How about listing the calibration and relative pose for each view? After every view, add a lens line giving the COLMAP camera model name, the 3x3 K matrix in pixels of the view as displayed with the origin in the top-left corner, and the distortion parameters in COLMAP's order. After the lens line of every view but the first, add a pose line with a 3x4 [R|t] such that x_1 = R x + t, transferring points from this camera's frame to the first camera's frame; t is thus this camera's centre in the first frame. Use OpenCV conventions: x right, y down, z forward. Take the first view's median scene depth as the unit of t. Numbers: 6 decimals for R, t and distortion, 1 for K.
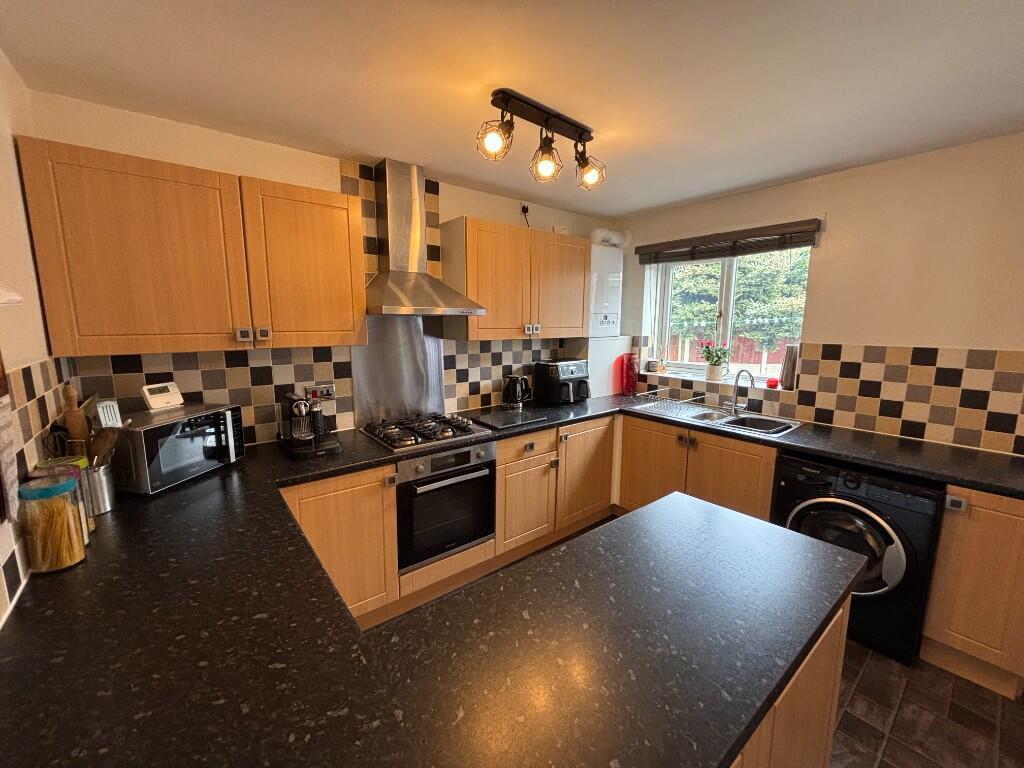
lens RADIAL K [[416.8, 0, 510.5], [0, 416.8, 383.1], [0, 0, 1]] dist [0.009414, -0.000673]
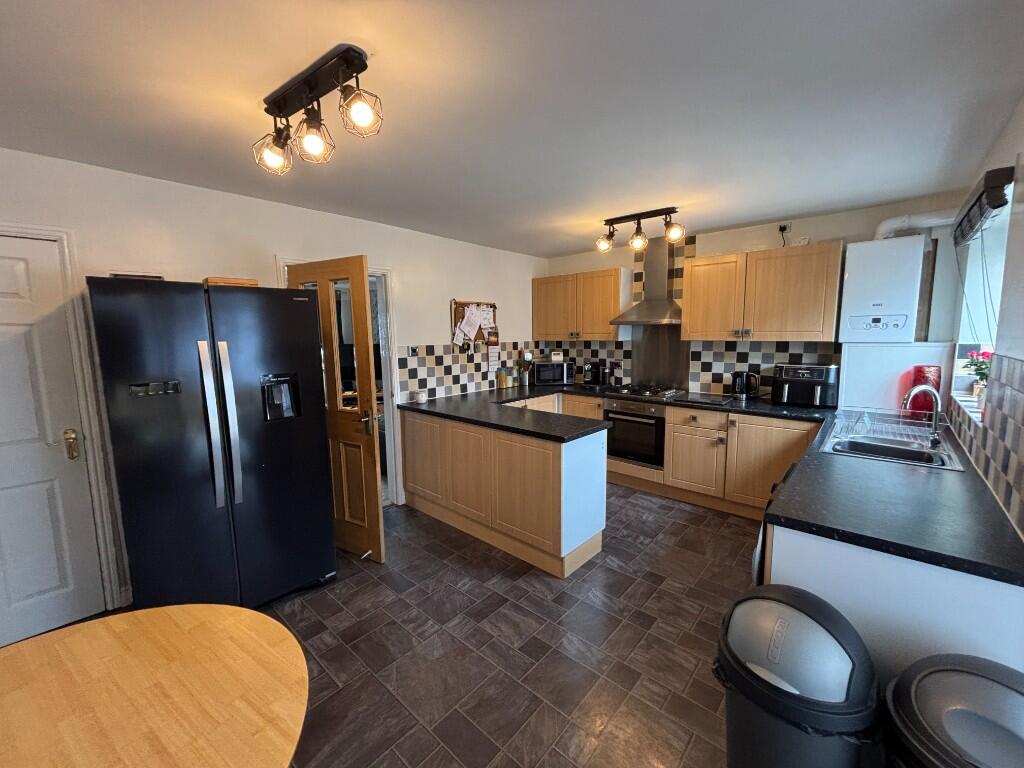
lens RADIAL K [[416.8, 0, 514.1], [0, 416.8, 380.8], [0, 0, 1]] dist [0.009414, -0.000673]
pose [[0.171737, 0.107395, -0.979271, 1.723273], [-0.140948, 0.986492, 0.083469, 0.001226], [0.975008, 0.123692, 0.184555, 0.210438]]
